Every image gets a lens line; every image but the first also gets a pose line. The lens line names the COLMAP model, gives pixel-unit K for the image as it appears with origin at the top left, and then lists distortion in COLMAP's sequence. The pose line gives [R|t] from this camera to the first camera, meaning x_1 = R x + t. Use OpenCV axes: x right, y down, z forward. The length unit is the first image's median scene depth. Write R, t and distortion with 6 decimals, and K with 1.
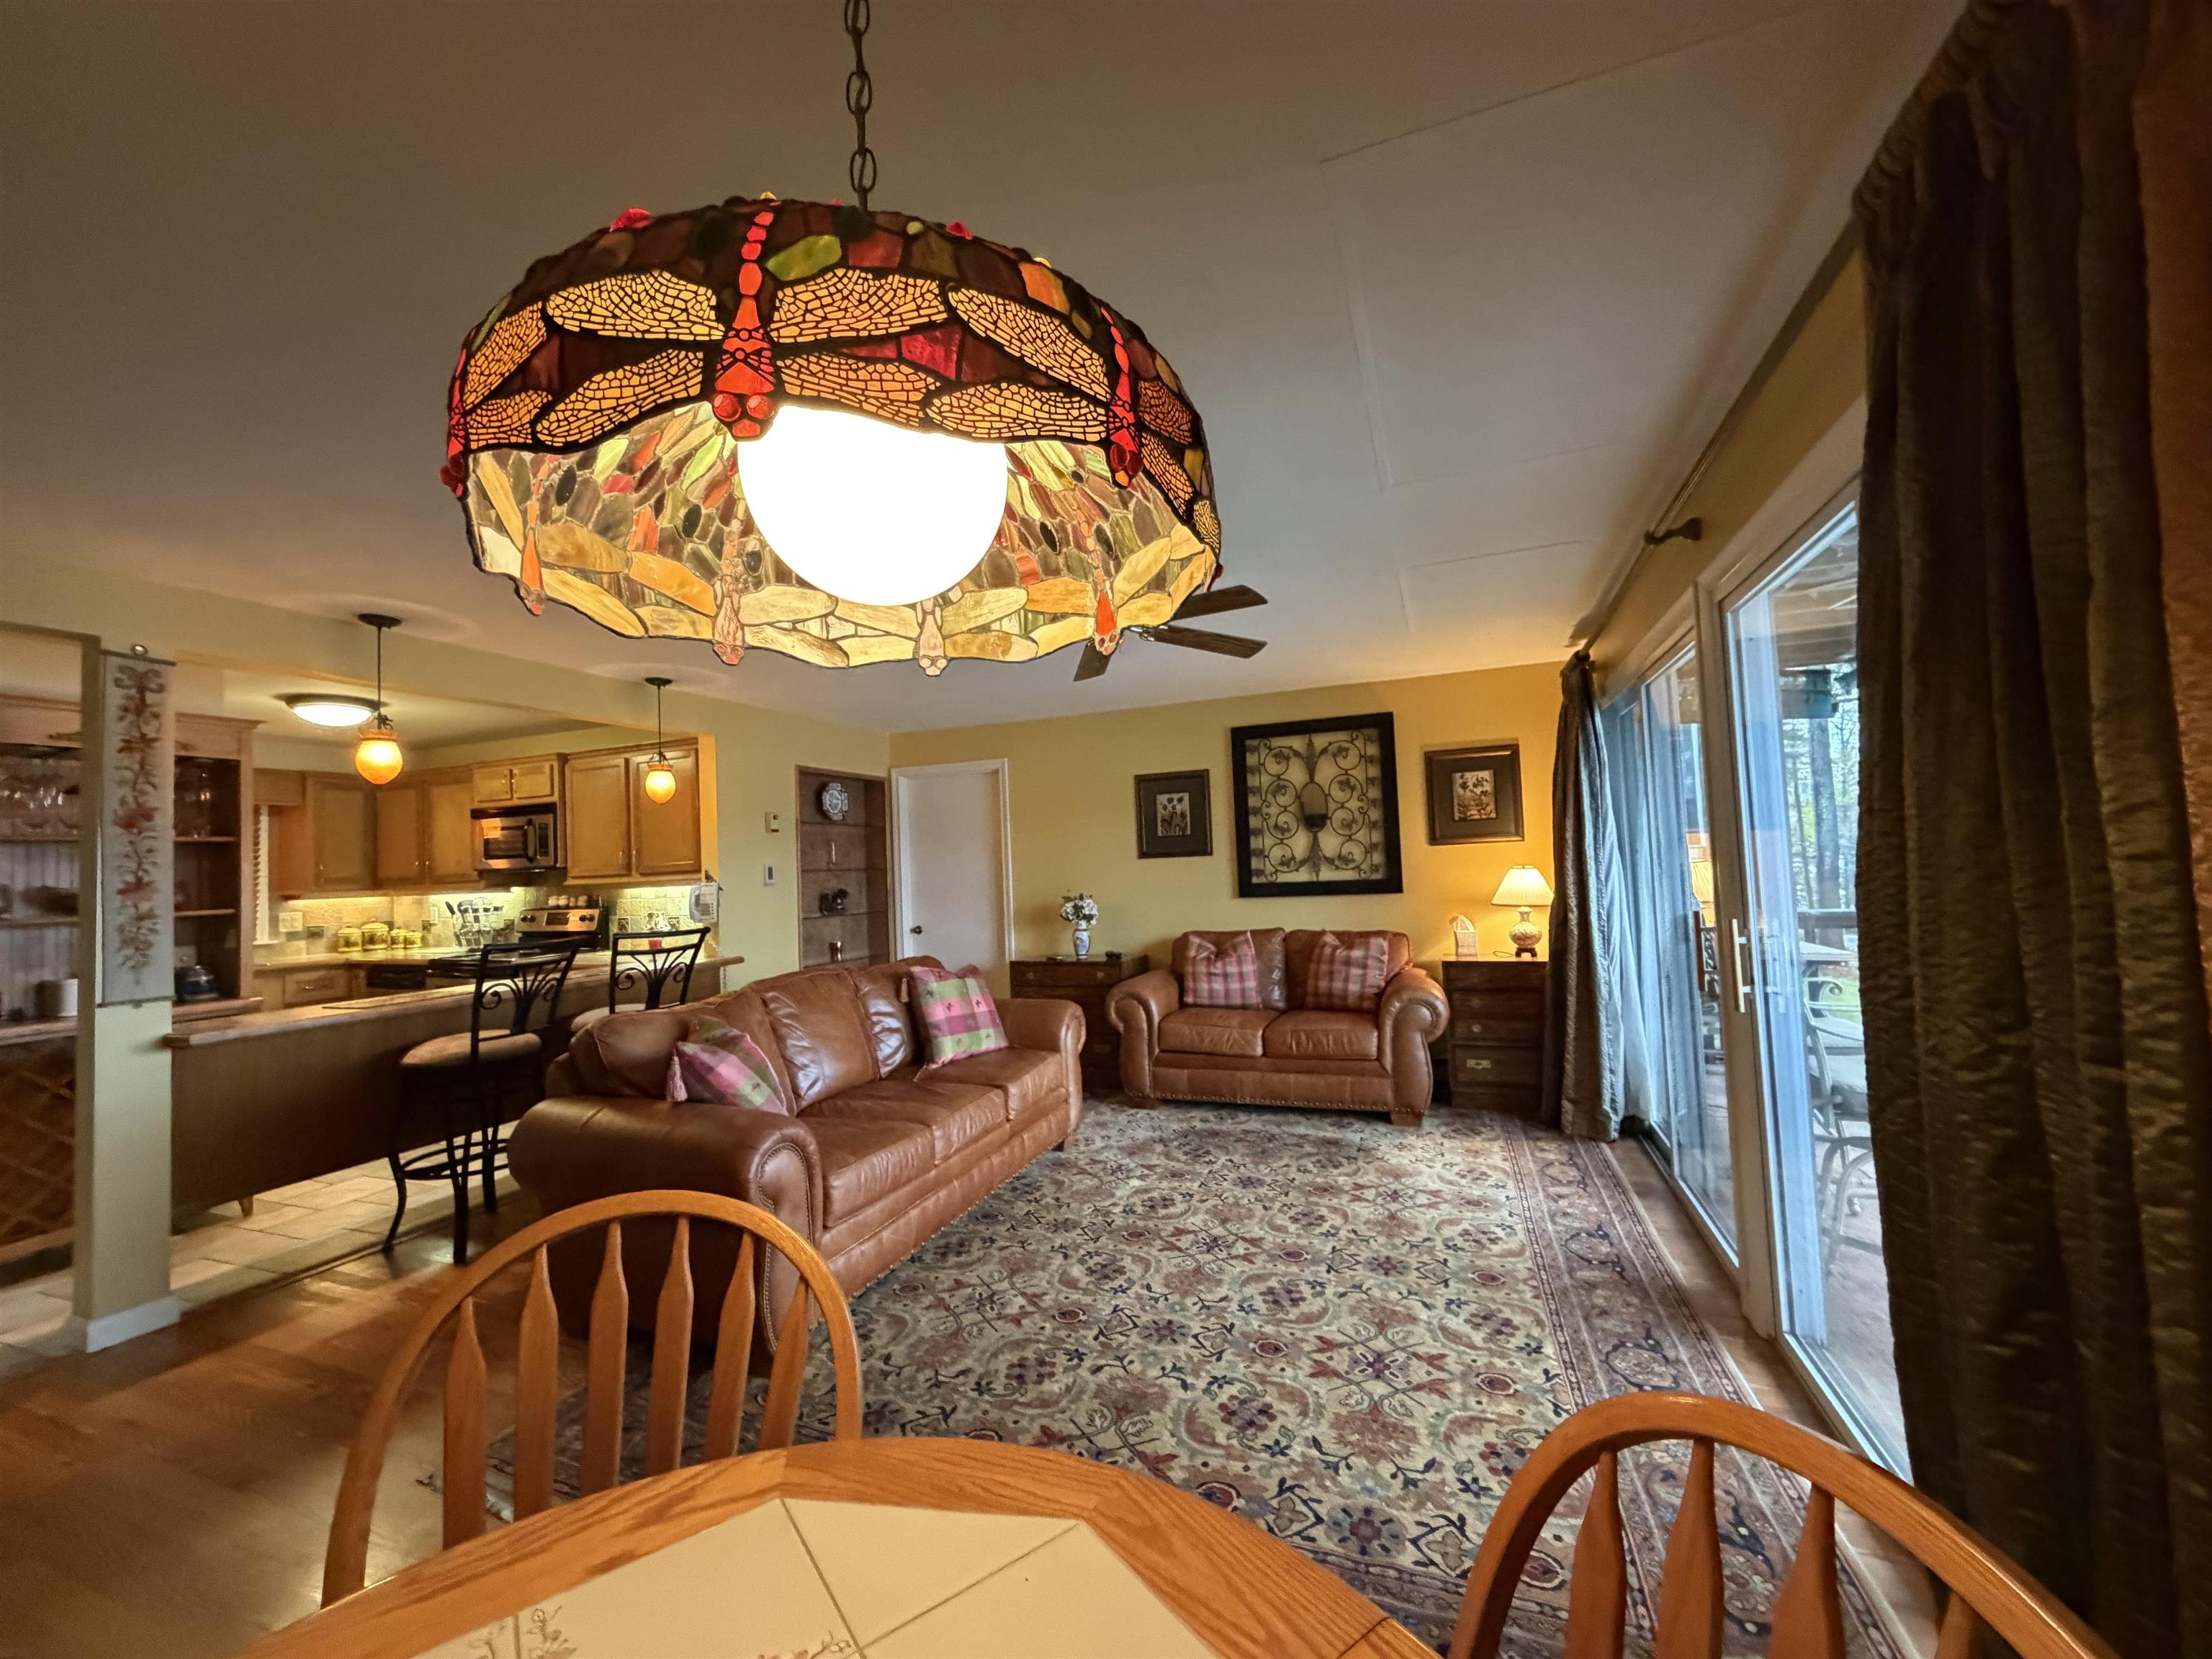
lens RADIAL K [[877.9, 0, 1101.2], [0, 877.9, 834.2], [0, 0, 1]] dist [0.000248, -0.000719]
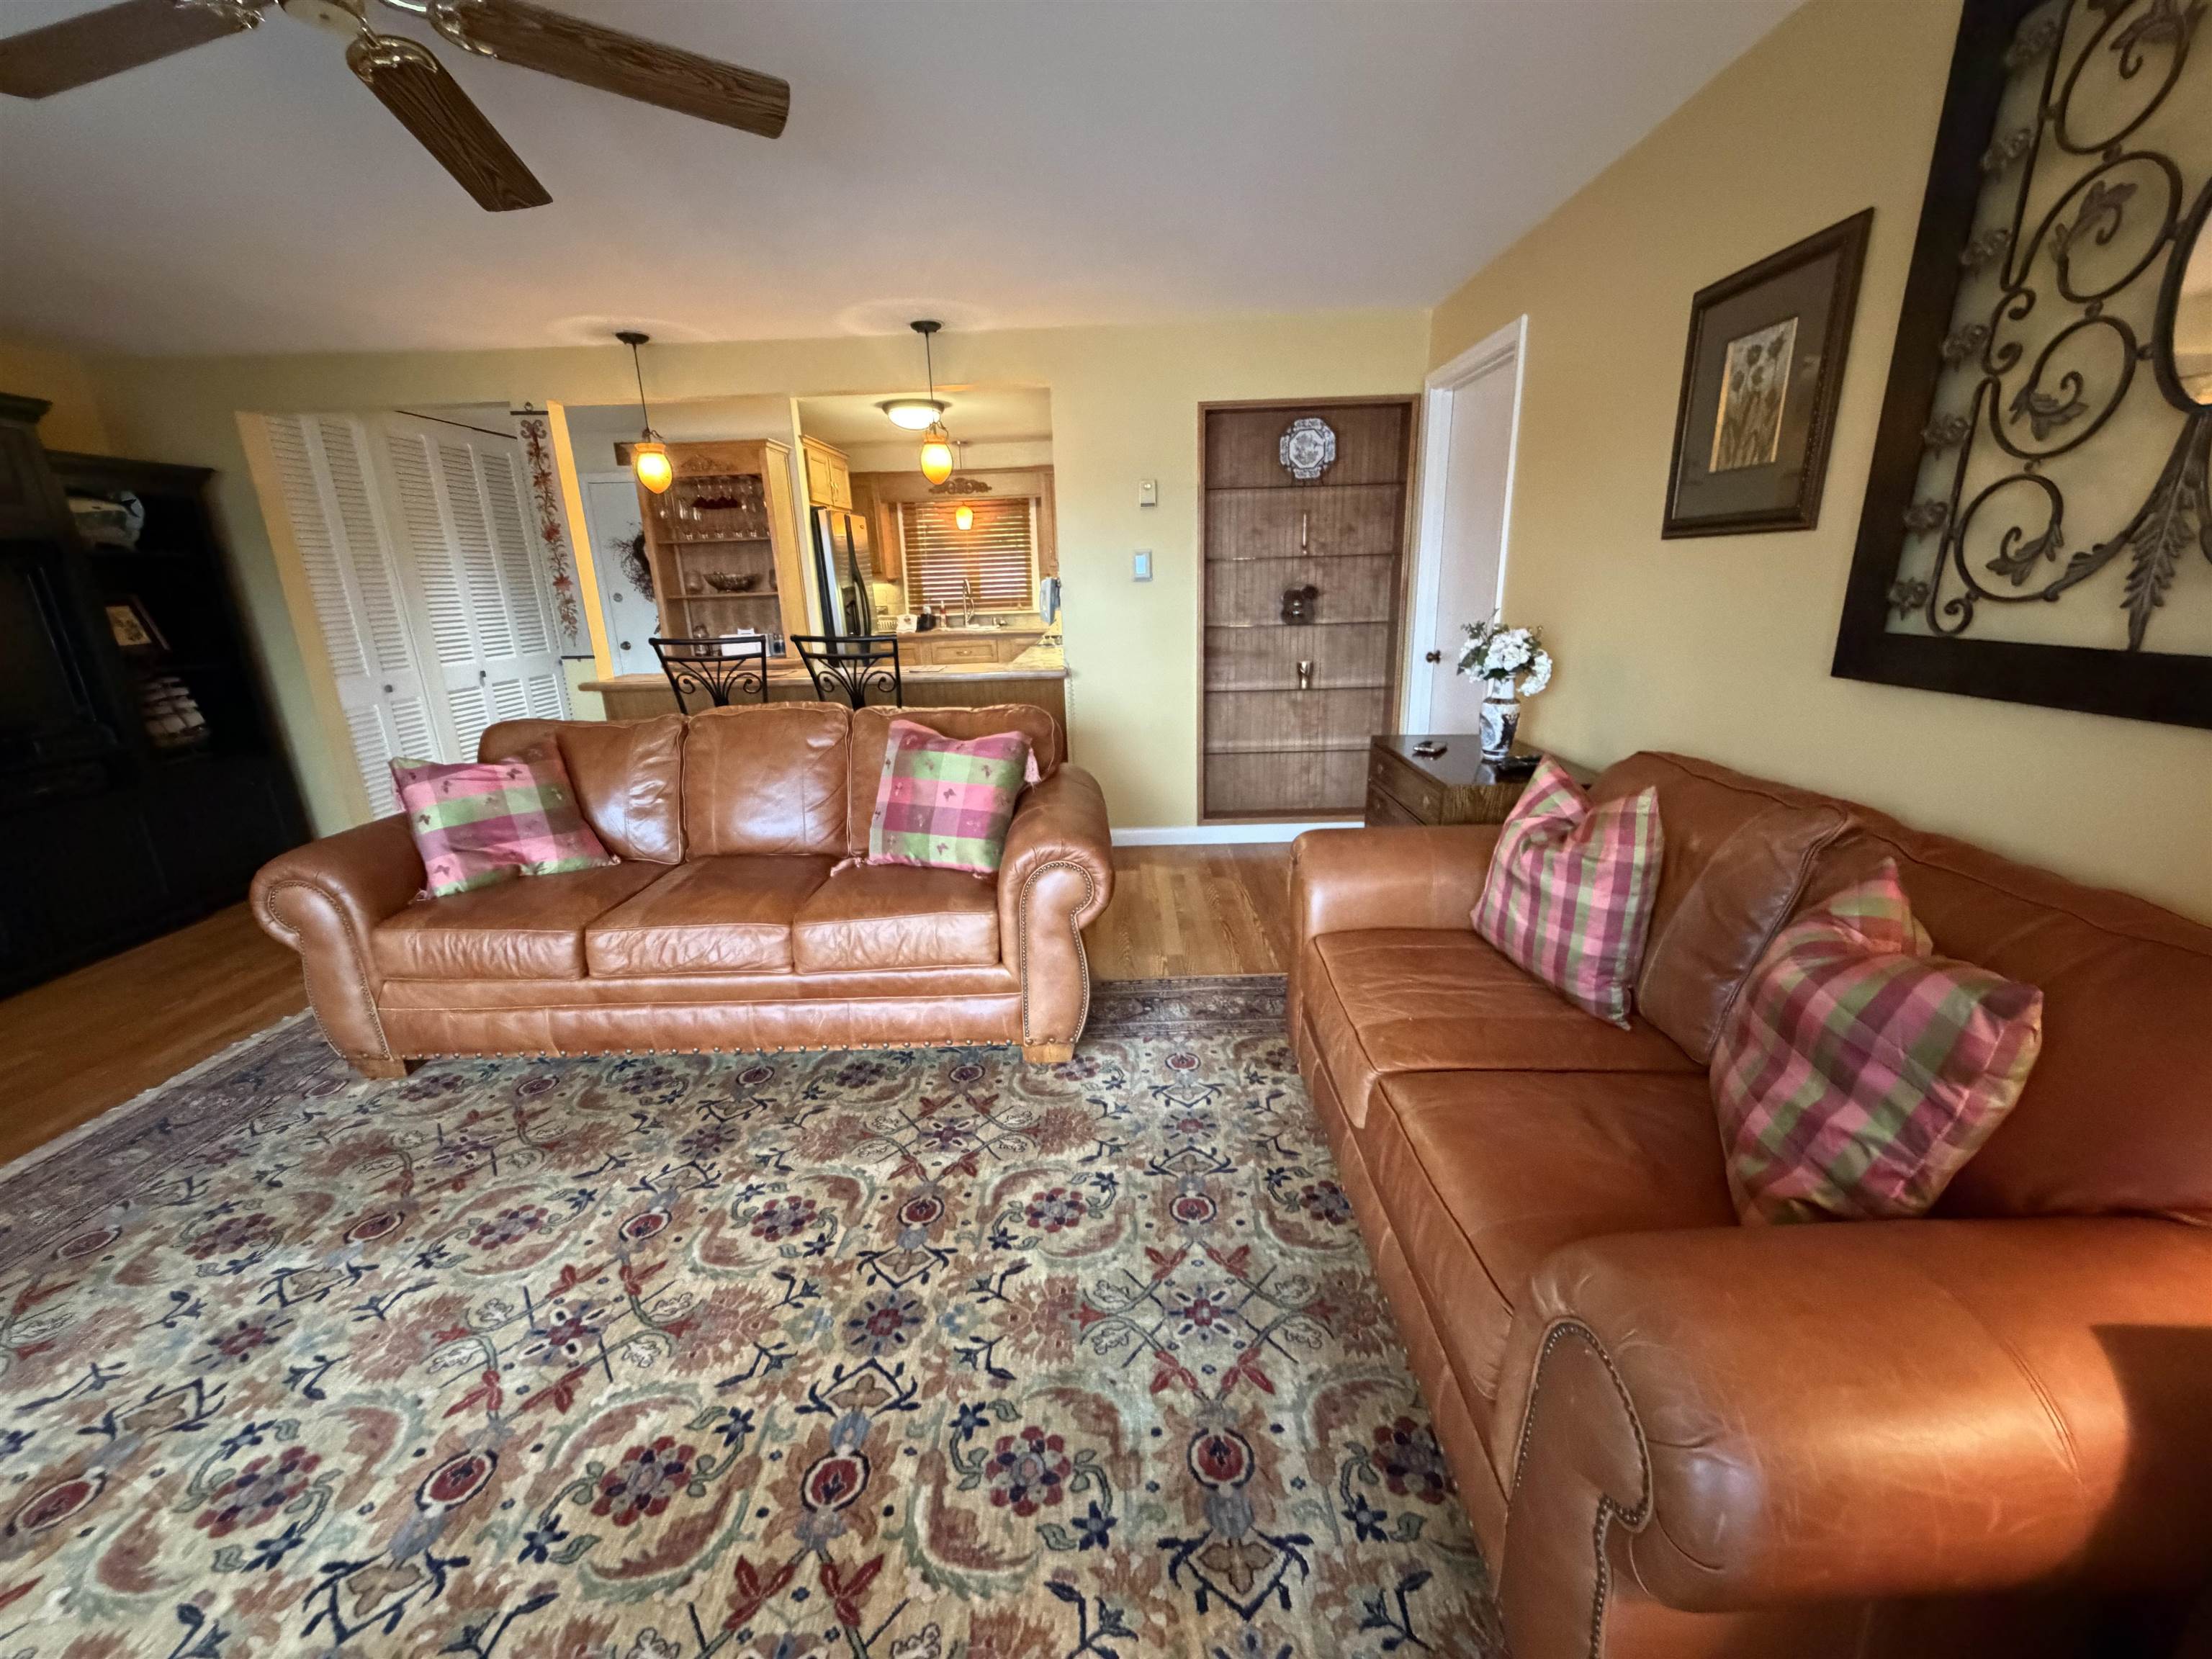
lens RADIAL K [[877.9, 0, 1104.5], [0, 877.9, 833.3], [0, 0, 1]] dist [0.000248, -0.000719]
pose [[0.355723, 0.291580, -0.887943, 0.392986], [0.052484, 0.942355, 0.330473, 0.011069], [0.933117, -0.164160, 0.319914, 0.735832]]
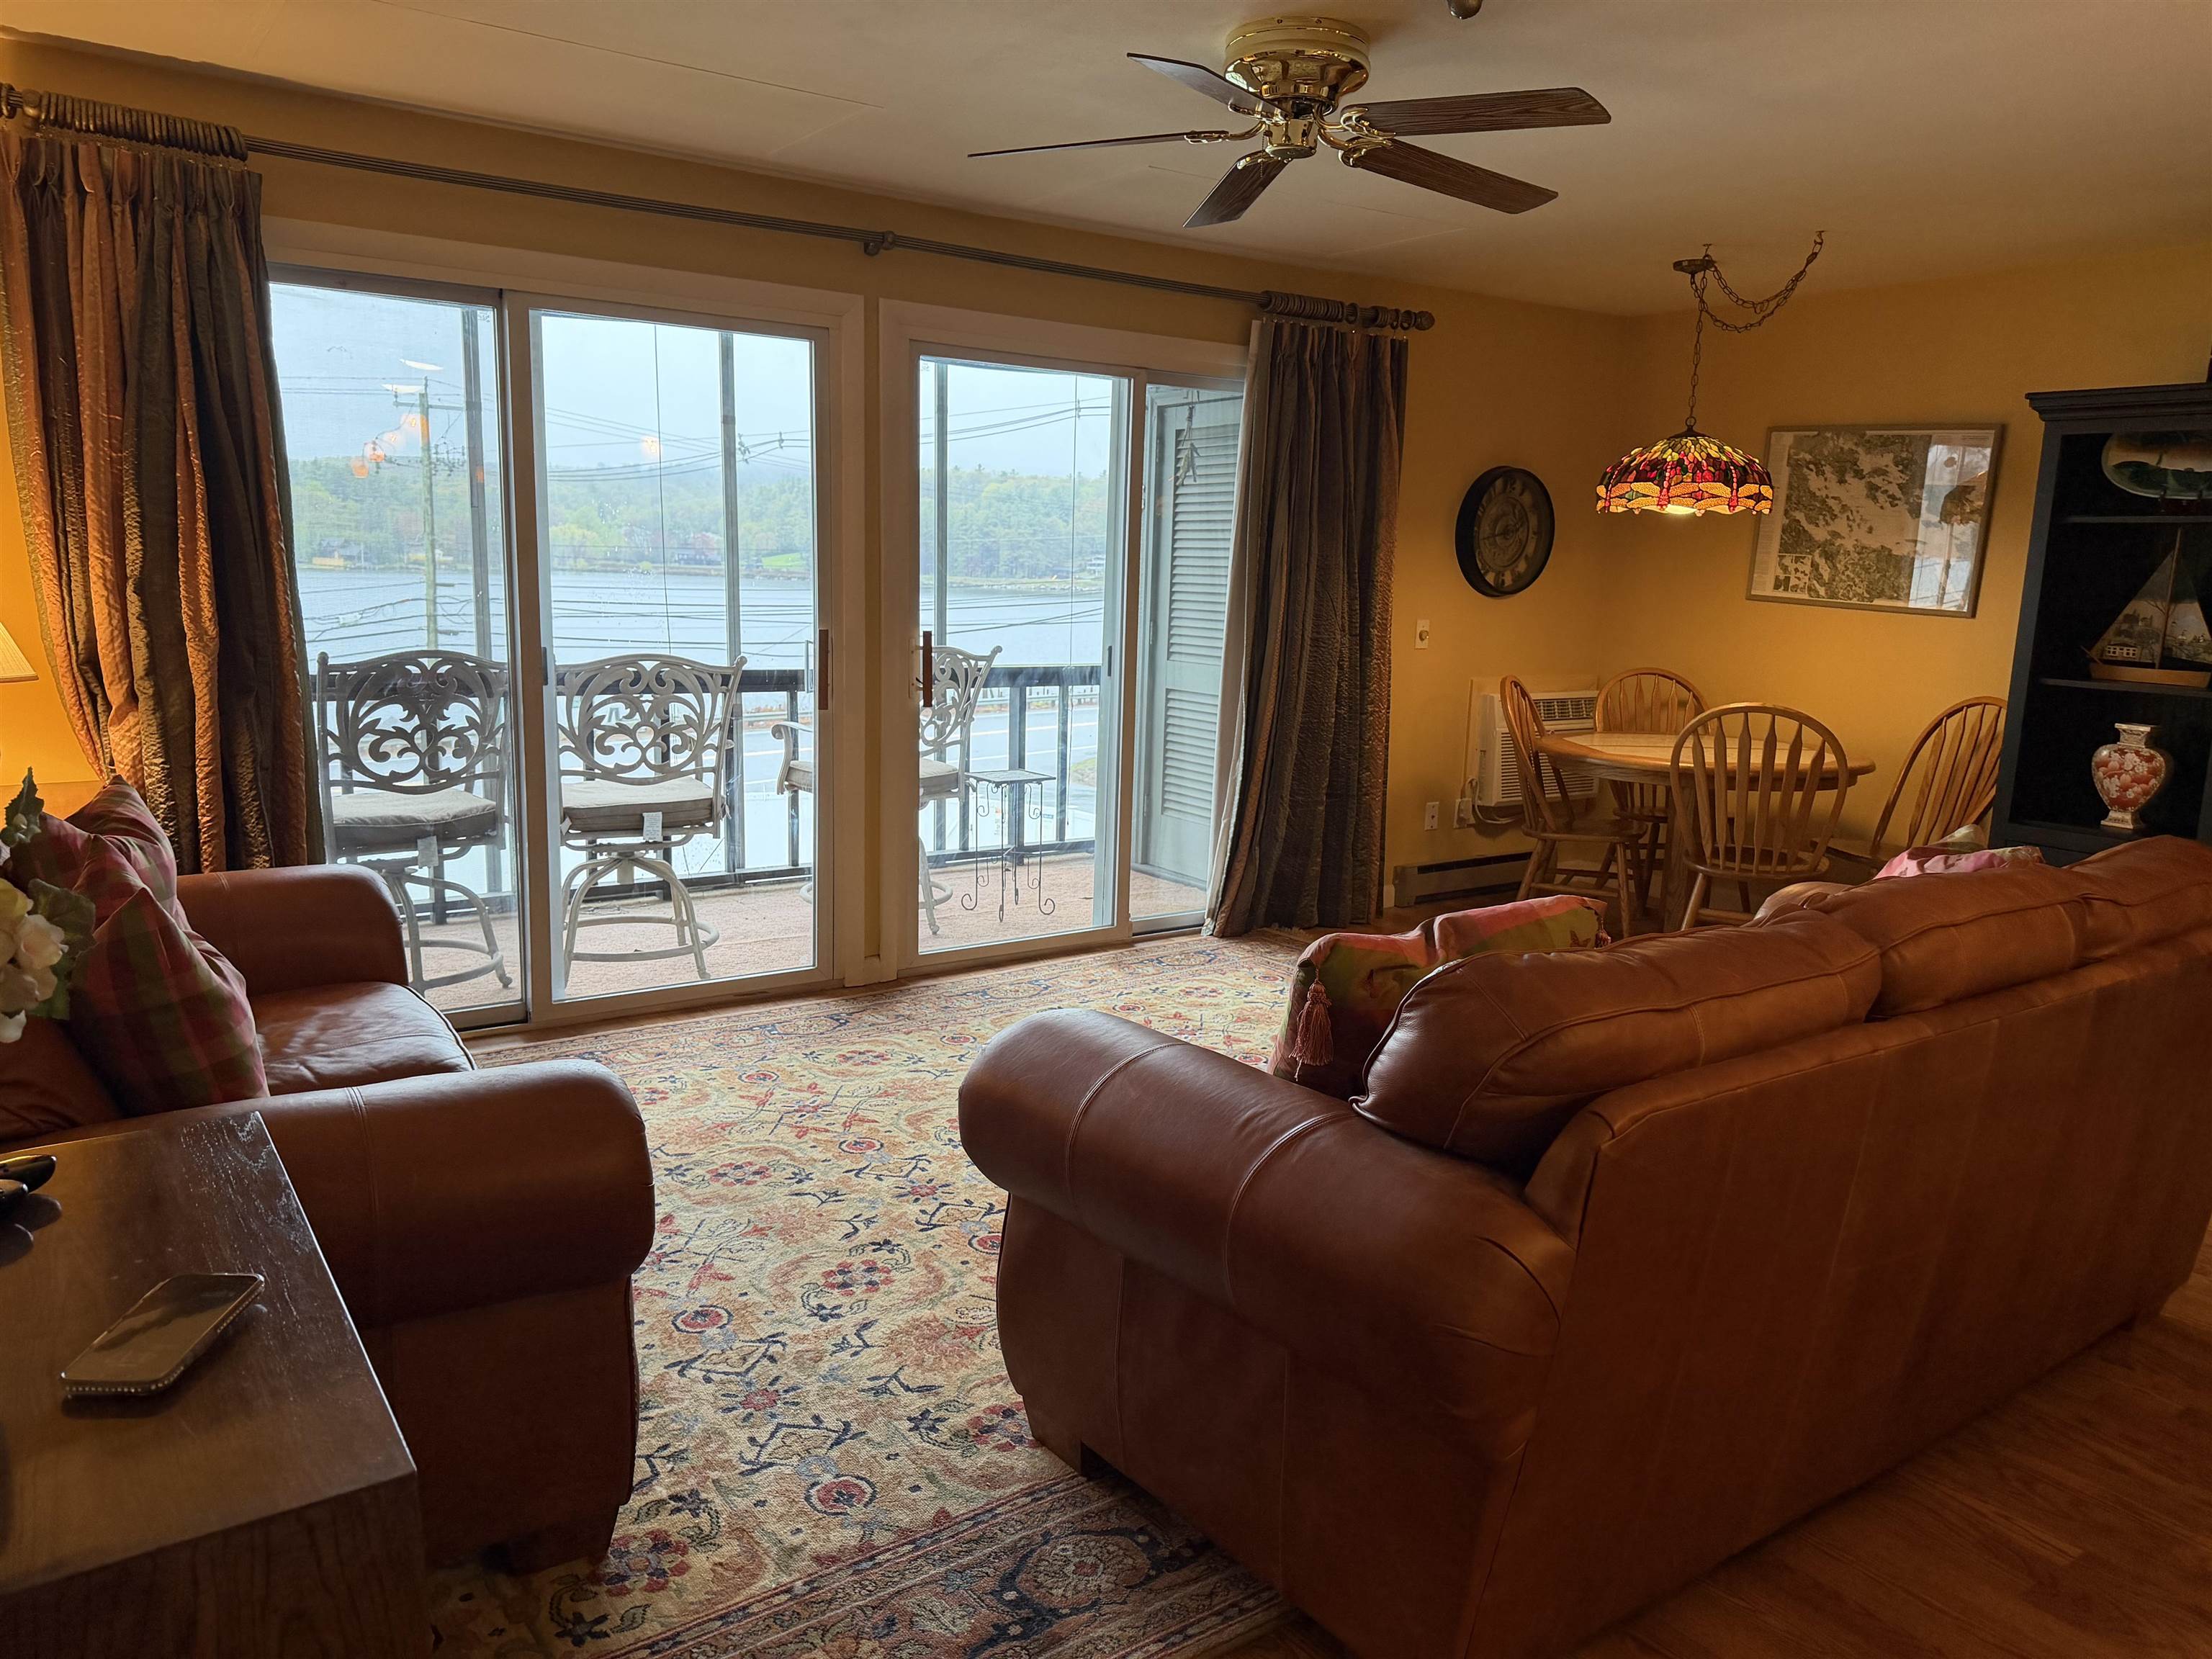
lens RADIAL K [[1550.7, 0, 1096.4], [0, 1550.7, 833.4], [0, 0, 1]] dist [0.083253, -0.098594]
pose [[-0.834730, -0.081939, 0.544529, -0.297427], [-0.018259, 0.992442, 0.121350, 0.052909], [-0.550356, 0.091352, -0.829917, 1.241389]]
